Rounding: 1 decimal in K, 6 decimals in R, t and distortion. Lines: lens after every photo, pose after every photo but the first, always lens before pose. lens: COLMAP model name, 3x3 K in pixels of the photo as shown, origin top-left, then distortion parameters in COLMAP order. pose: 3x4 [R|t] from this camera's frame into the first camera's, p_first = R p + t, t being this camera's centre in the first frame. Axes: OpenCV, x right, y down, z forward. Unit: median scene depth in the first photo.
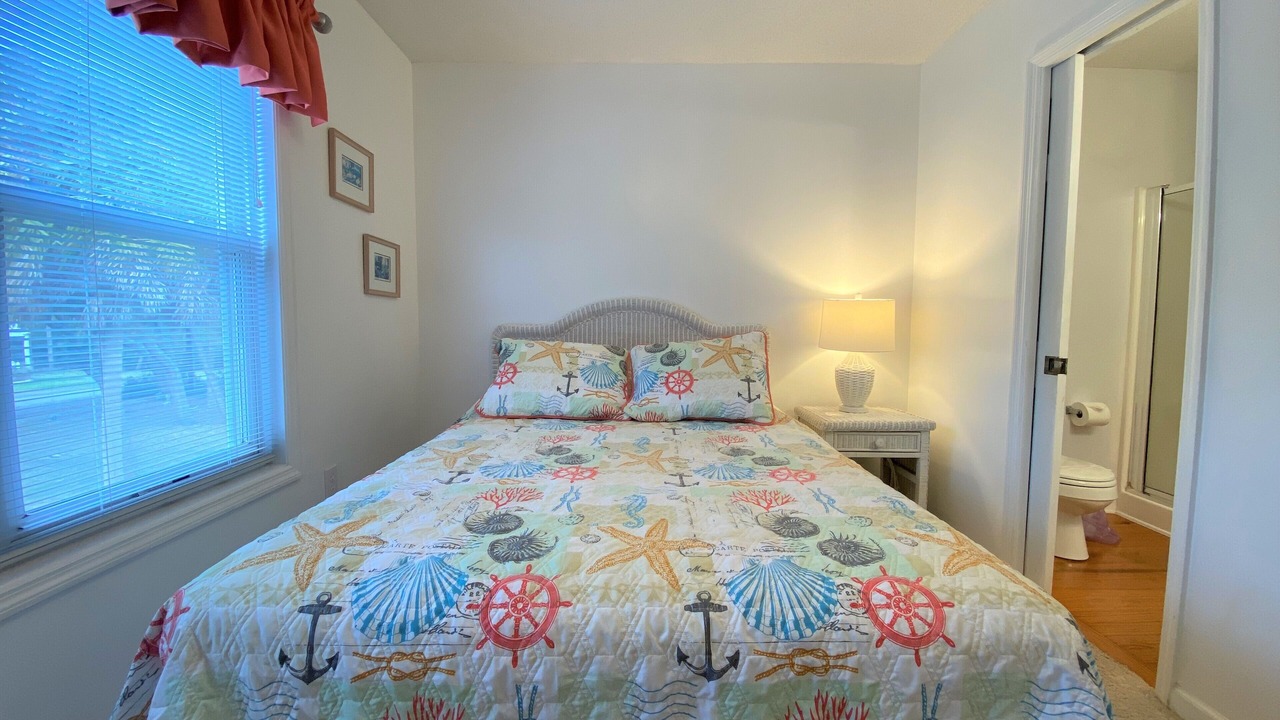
lens RADIAL K [[508.1, 0, 643.9], [0, 508.1, 354.6], [0, 0, 1]] dist [0.022921, -0.022531]
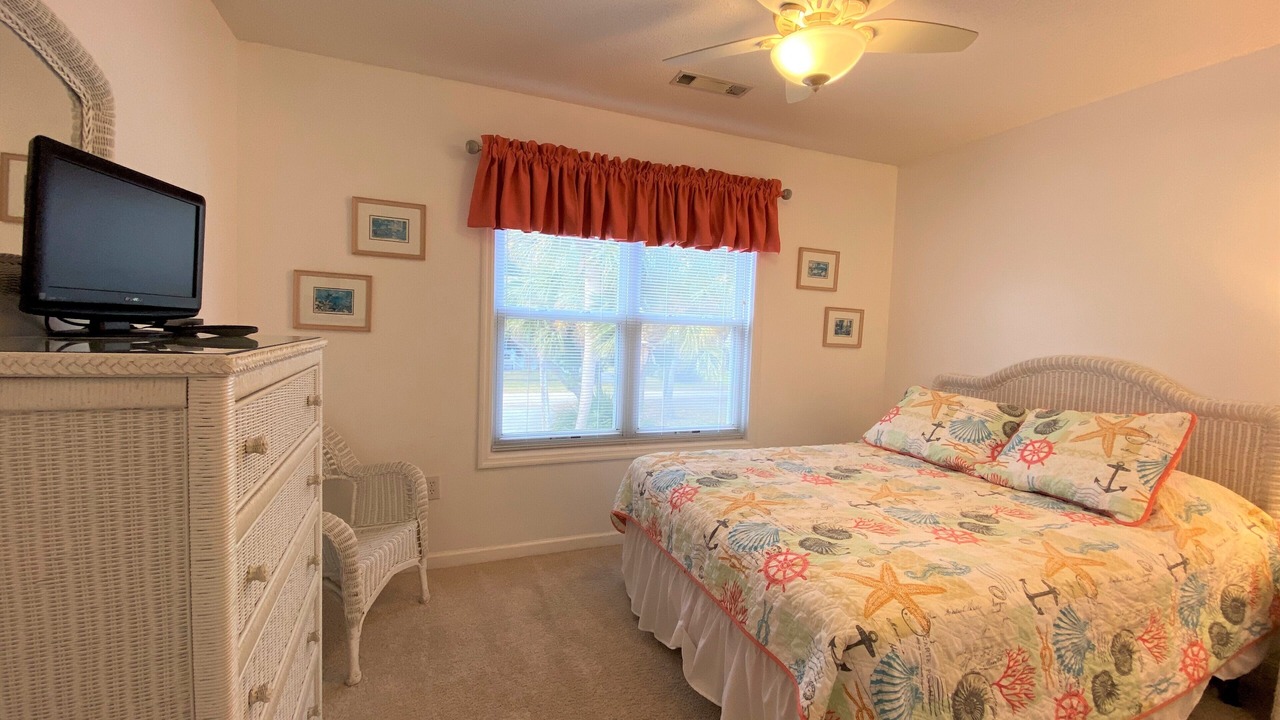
lens RADIAL K [[508.1, 0, 643.9], [0, 508.1, 354.6], [0, 0, 1]] dist [0.022921, -0.022531]
pose [[0.376603, 0.051145, -0.924962, 0.679826], [-0.099893, 0.994895, 0.014340, -0.068224], [0.920973, 0.086996, 0.379790, -0.052627]]
